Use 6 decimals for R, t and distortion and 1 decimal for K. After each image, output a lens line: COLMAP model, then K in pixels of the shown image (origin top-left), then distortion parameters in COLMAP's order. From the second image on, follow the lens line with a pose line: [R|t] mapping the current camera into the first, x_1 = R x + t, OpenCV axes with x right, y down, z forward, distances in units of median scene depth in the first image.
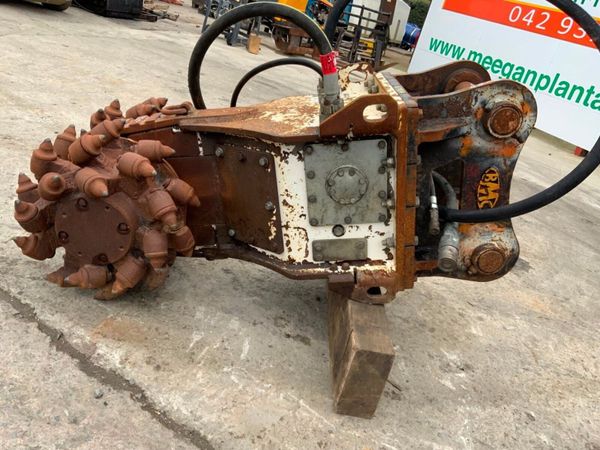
lens RADIAL K [[497.9, 0, 300.5], [0, 497.9, 224.1], [0, 0, 1]] dist [0.047909, -0.094026]
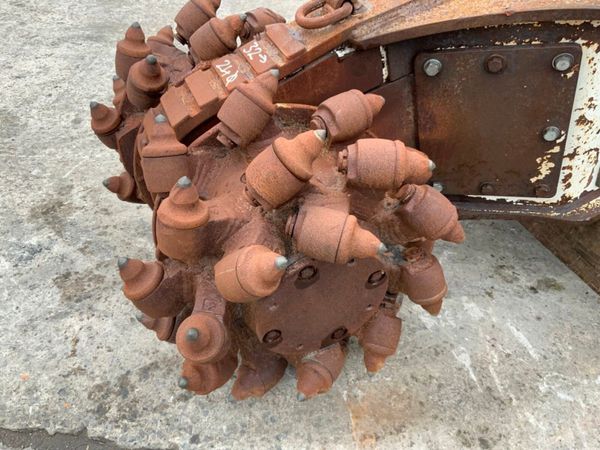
lens RADIAL K [[497.9, 0, 297.4], [0, 497.9, 225.4], [0, 0, 1]] dist [0.047909, -0.094026]
pose [[0.902220, -0.391692, 0.180487, -0.466083], [0.312466, 0.882130, 0.352436, -0.234883], [-0.297260, -0.261579, 0.918266, 0.518513]]
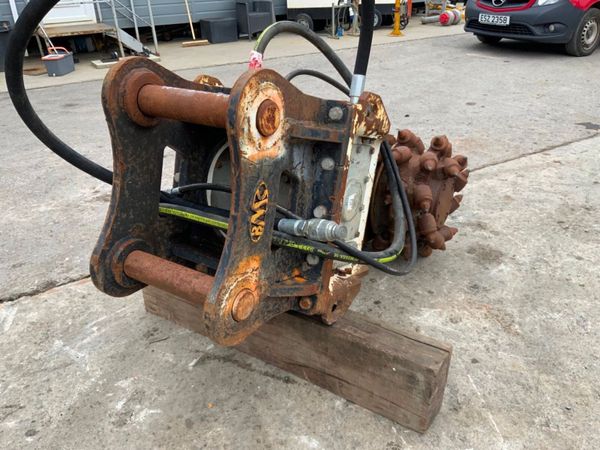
lens RADIAL K [[497.9, 0, 299.8], [0, 497.9, 222.6], [0, 0, 1]] dist [0.047909, -0.094026]
pose [[-0.512593, 0.161243, -0.843356, 0.961732], [-0.462781, 0.775454, 0.429540, -0.518946], [0.723244, 0.610468, -0.322872, 1.503908]]
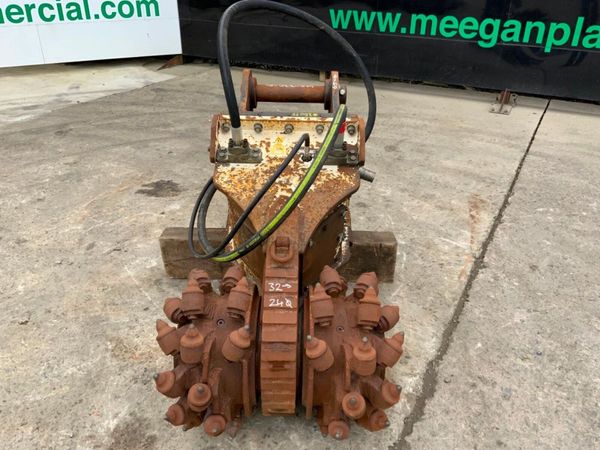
lens RADIAL K [[497.9, 0, 301.2], [0, 497.9, 223.1], [0, 0, 1]] dist [0.047909, -0.094026]
pose [[-0.011473, -0.686067, 0.727448, -0.977037], [0.411123, 0.659925, 0.628869, -0.914383], [-0.911508, 0.306285, 0.274487, 0.709873]]
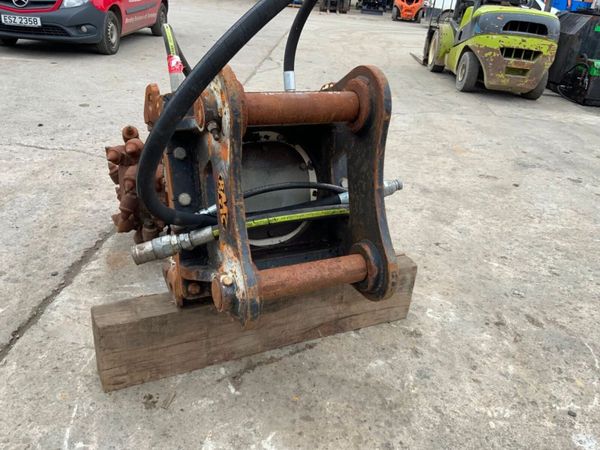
lens RADIAL K [[497.9, 0, 295.9], [0, 497.9, 224.7], [0, 0, 1]] dist [0.047909, -0.094026]
pose [[0.442956, 0.177291, -0.878839, 1.104189], [-0.350081, 0.936636, 0.012502, -0.080248], [0.825369, 0.302127, 0.476955, 0.694923]]
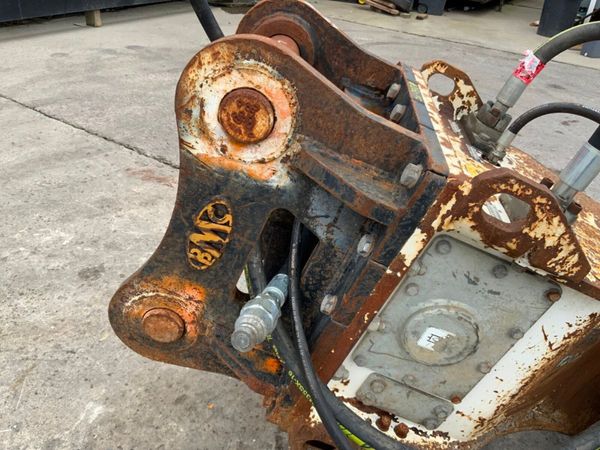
lens RADIAL K [[497.9, 0, 303.4], [0, 497.9, 220.4], [0, 0, 1]] dist [0.047909, -0.094026]
pose [[-0.939151, -0.322493, -0.118296, 0.340548], [-0.274178, 0.496294, 0.823723, -0.645642], [-0.206935, 0.806034, -0.554515, 1.465255]]
